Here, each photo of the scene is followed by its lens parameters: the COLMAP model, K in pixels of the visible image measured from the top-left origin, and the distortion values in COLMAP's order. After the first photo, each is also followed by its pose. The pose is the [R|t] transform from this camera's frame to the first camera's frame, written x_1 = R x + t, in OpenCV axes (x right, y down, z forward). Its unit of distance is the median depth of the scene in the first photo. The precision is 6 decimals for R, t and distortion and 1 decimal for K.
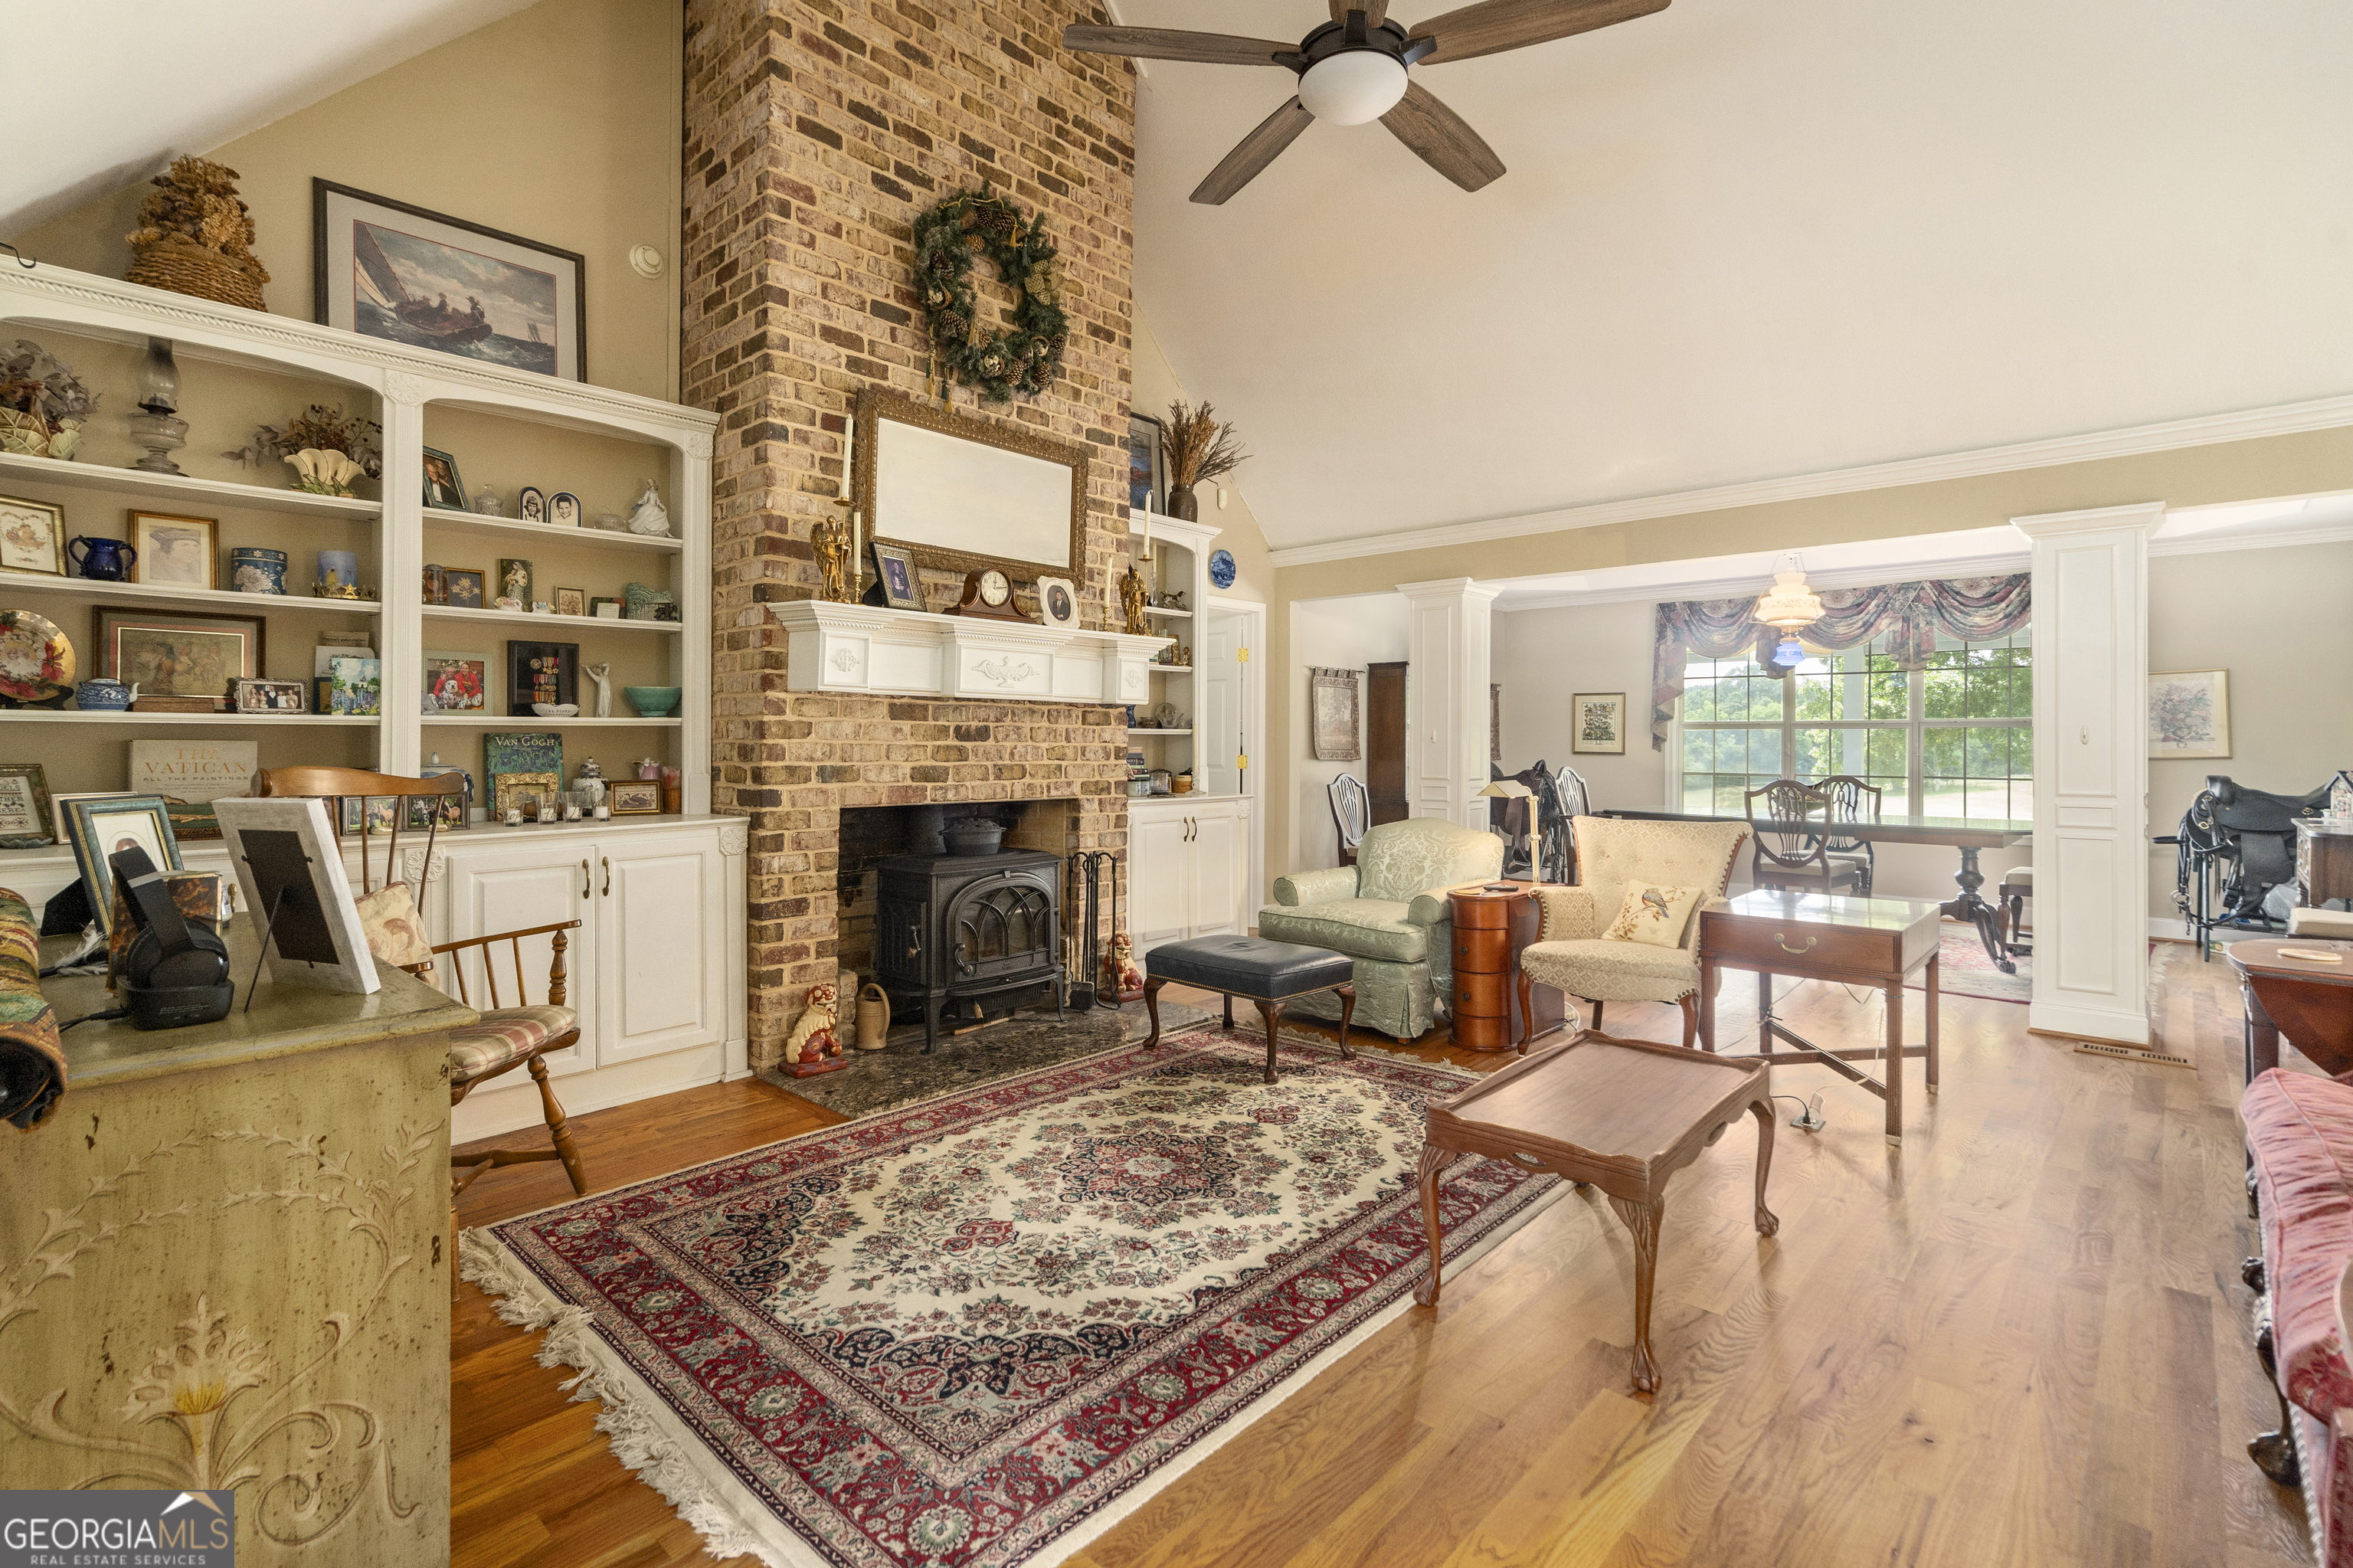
lens RADIAL K [[1095.7, 0, 1159.7], [0, 1095.7, 739.6], [0, 0, 1]] dist [-0.003013, 0.001685]
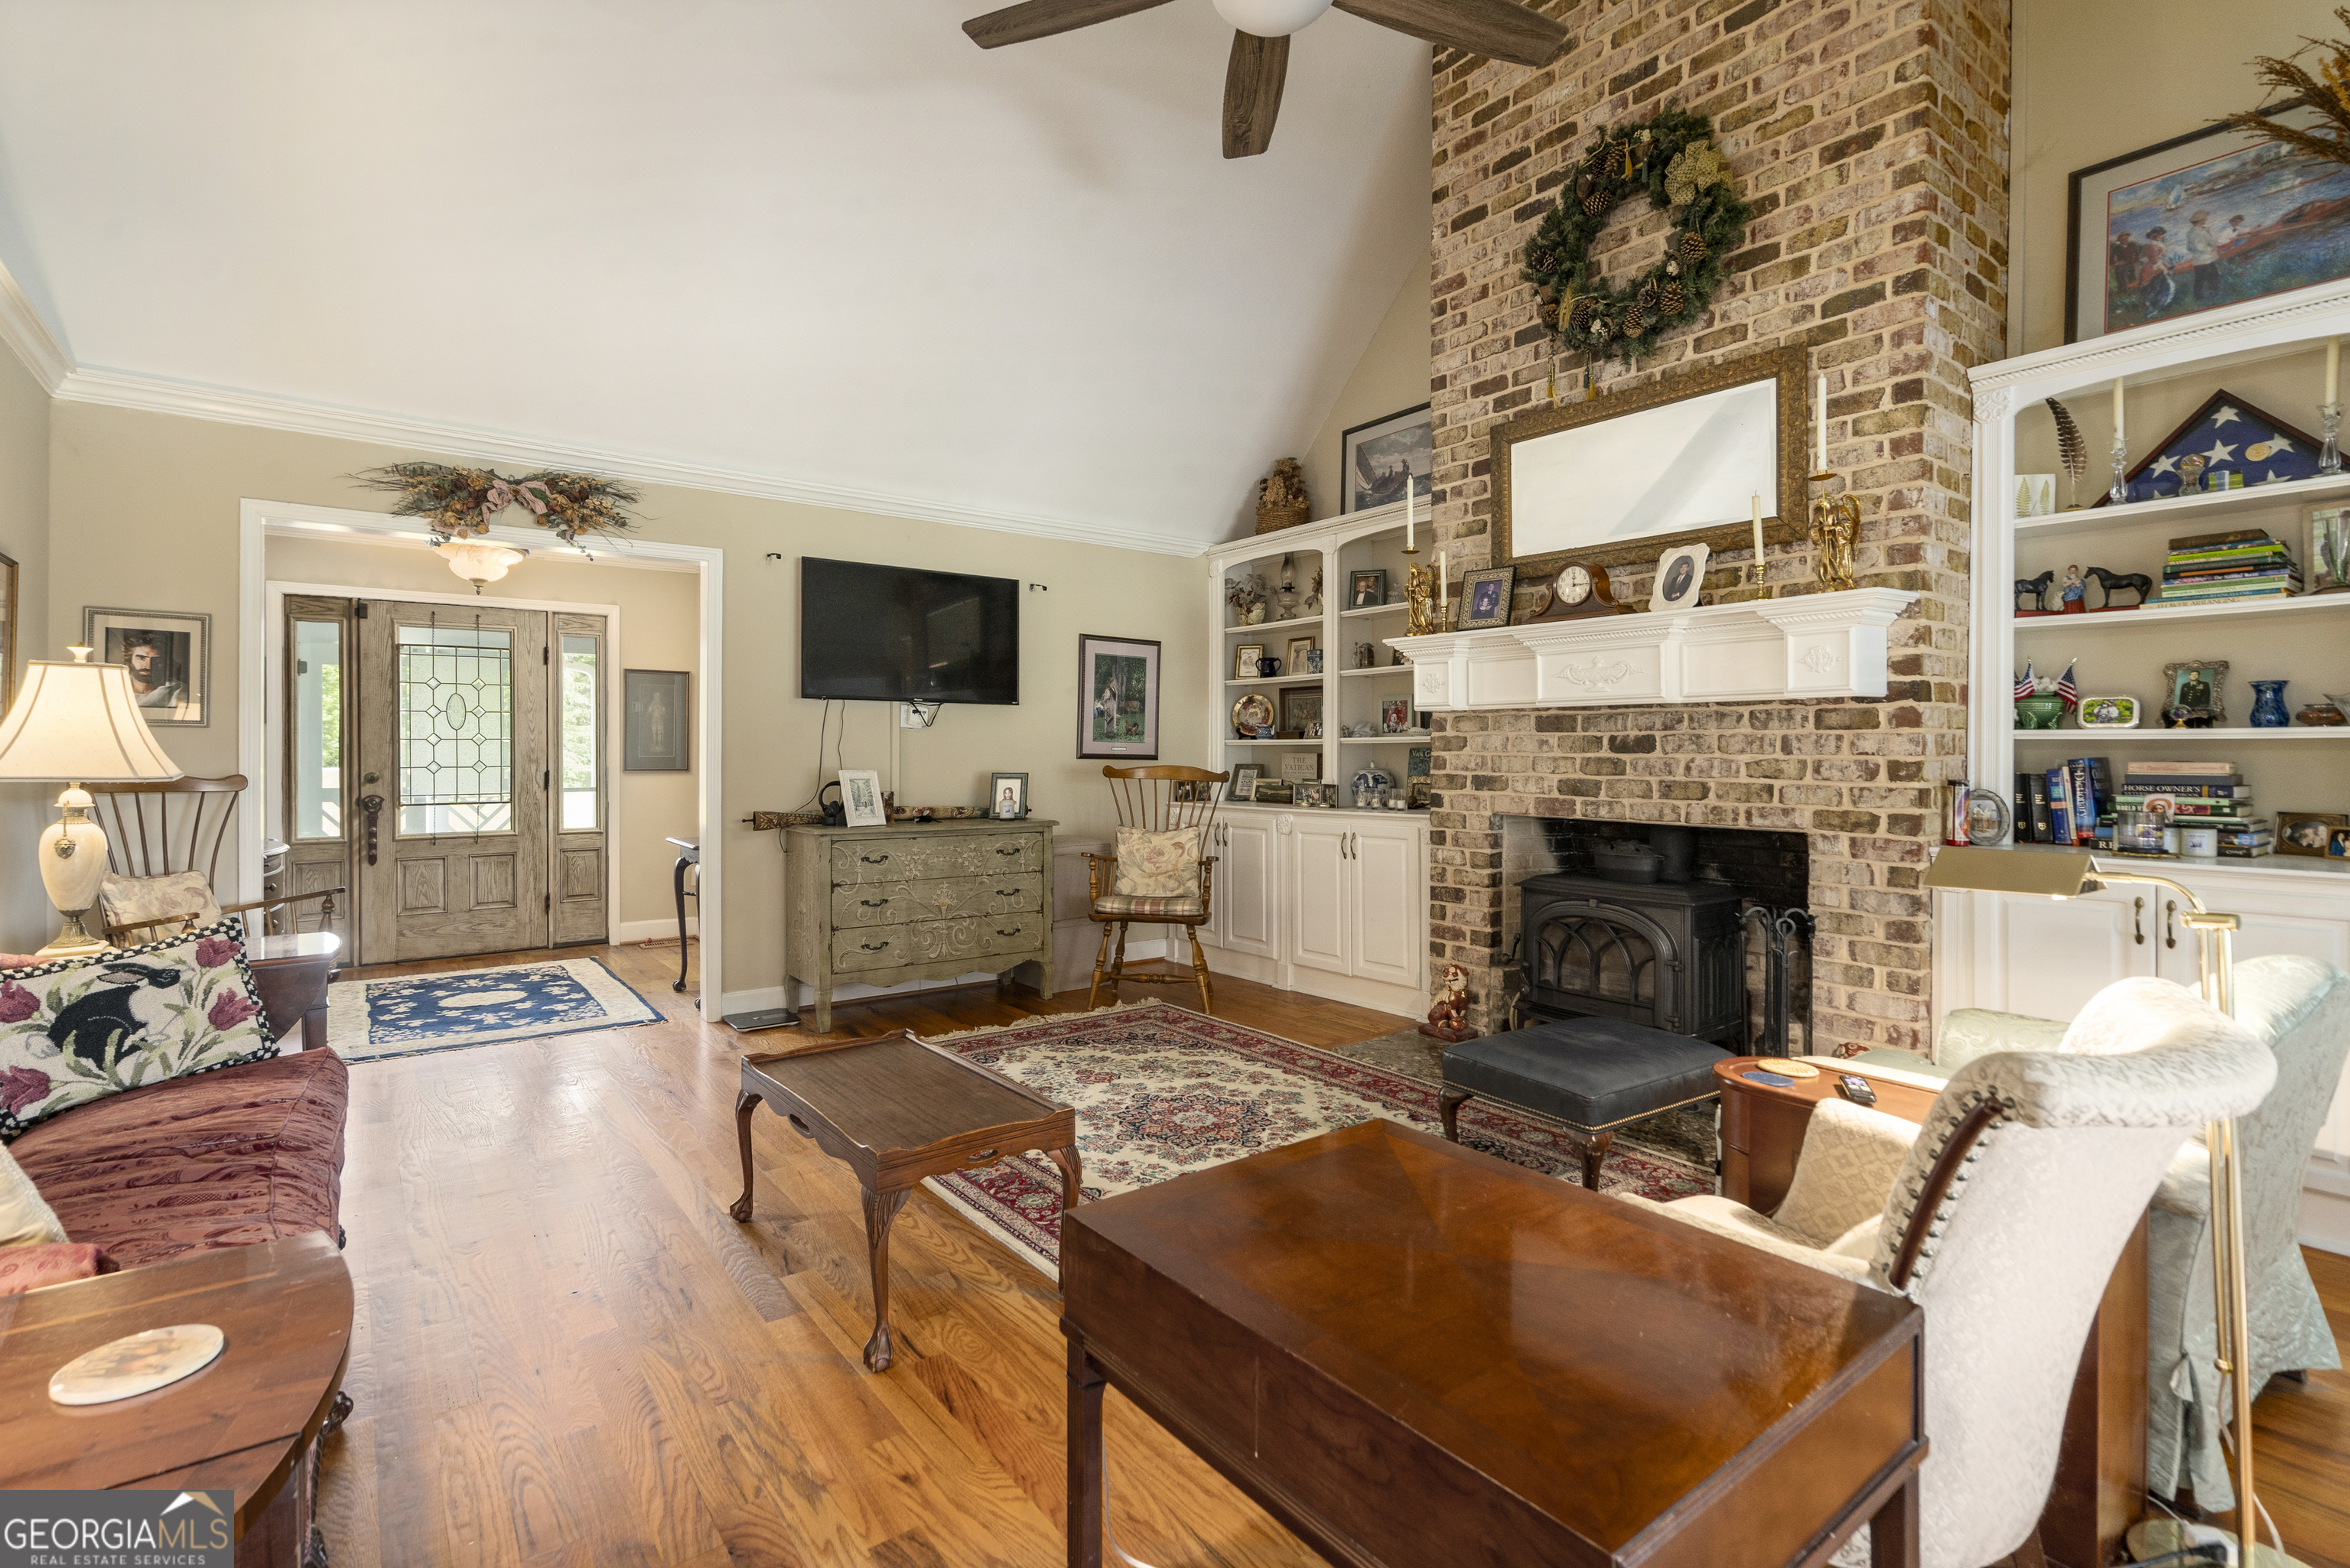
lens RADIAL K [[1094.2, 0, 1169.1], [0, 1094.2, 753.2], [0, 0, 1]] dist [-0.003013, 0.001685]
pose [[-0.172097, -0.001962, -0.985078, 1.035558], [0.002549, 0.999994, -0.002437, 0.003750], [0.985077, -0.002930, -0.172091, 1.067750]]
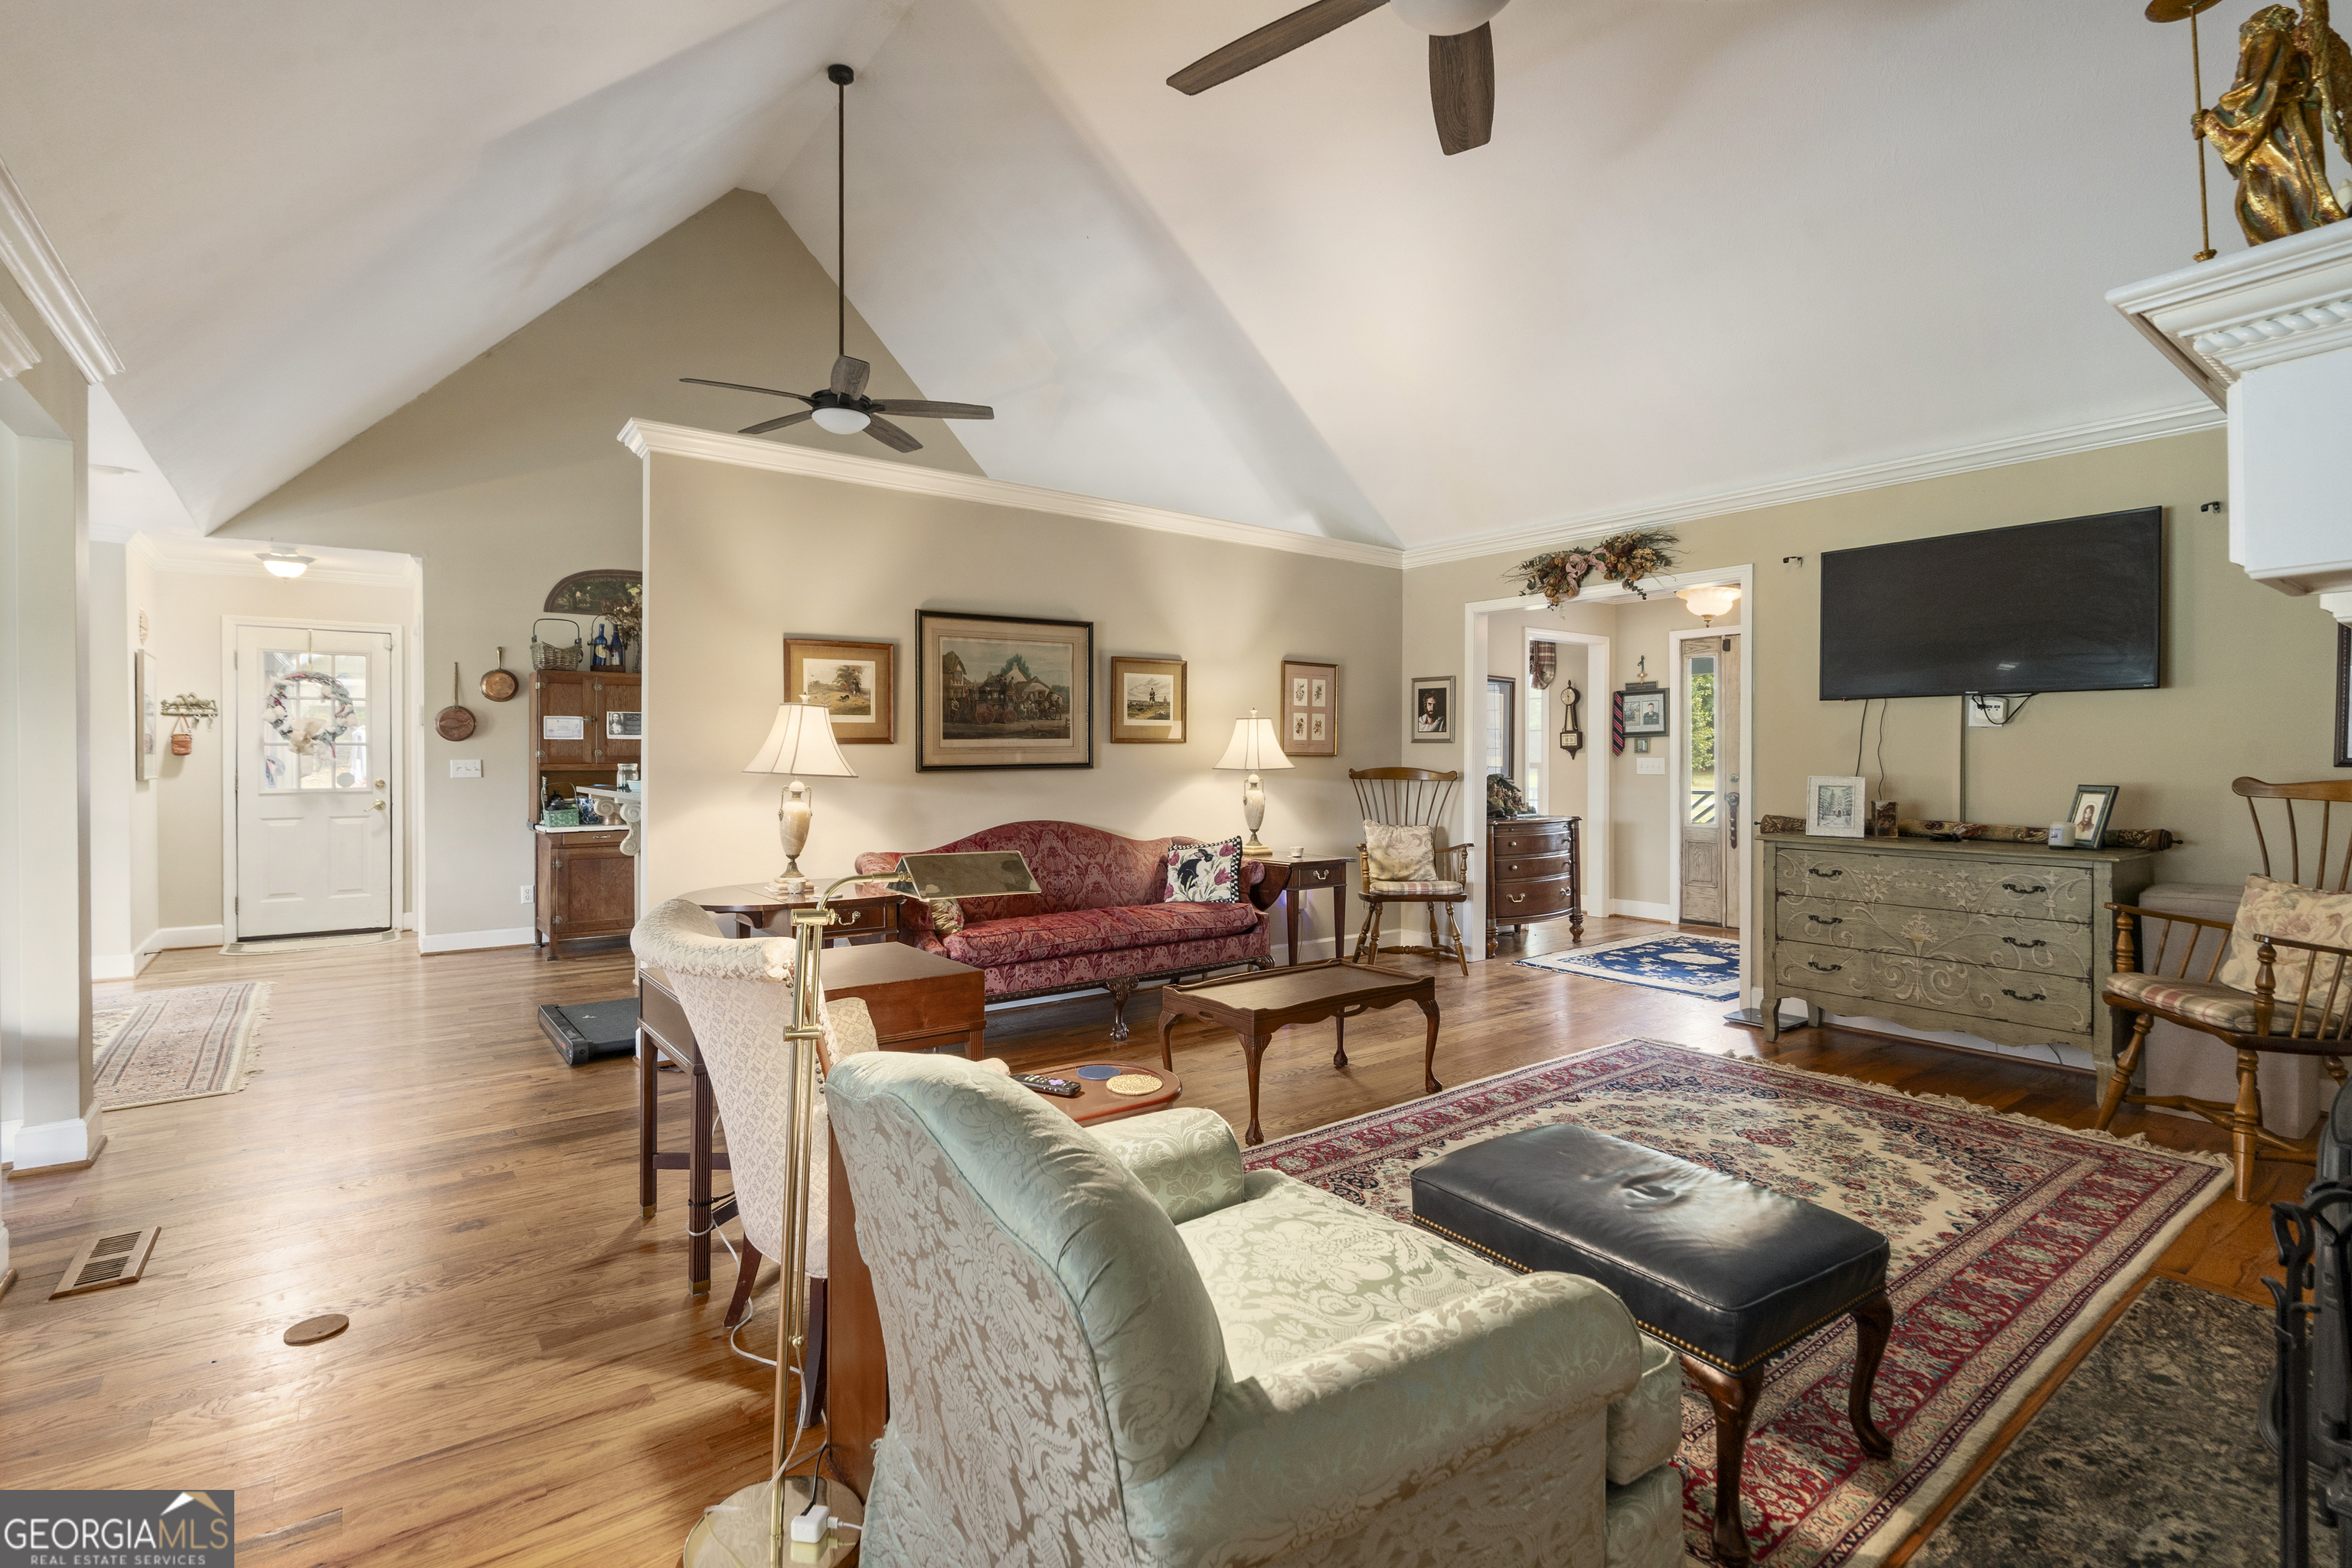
lens RADIAL K [[1095.2, 0, 1152.5], [0, 1095.2, 768.6], [0, 0, 1]] dist [-0.003013, 0.001685]
pose [[-0.982964, -0.002251, 0.183786, 0.249539], [-0.001147, 0.999981, 0.006114, 0.005102], [-0.183796, 0.005799, -0.982947, 1.886722]]
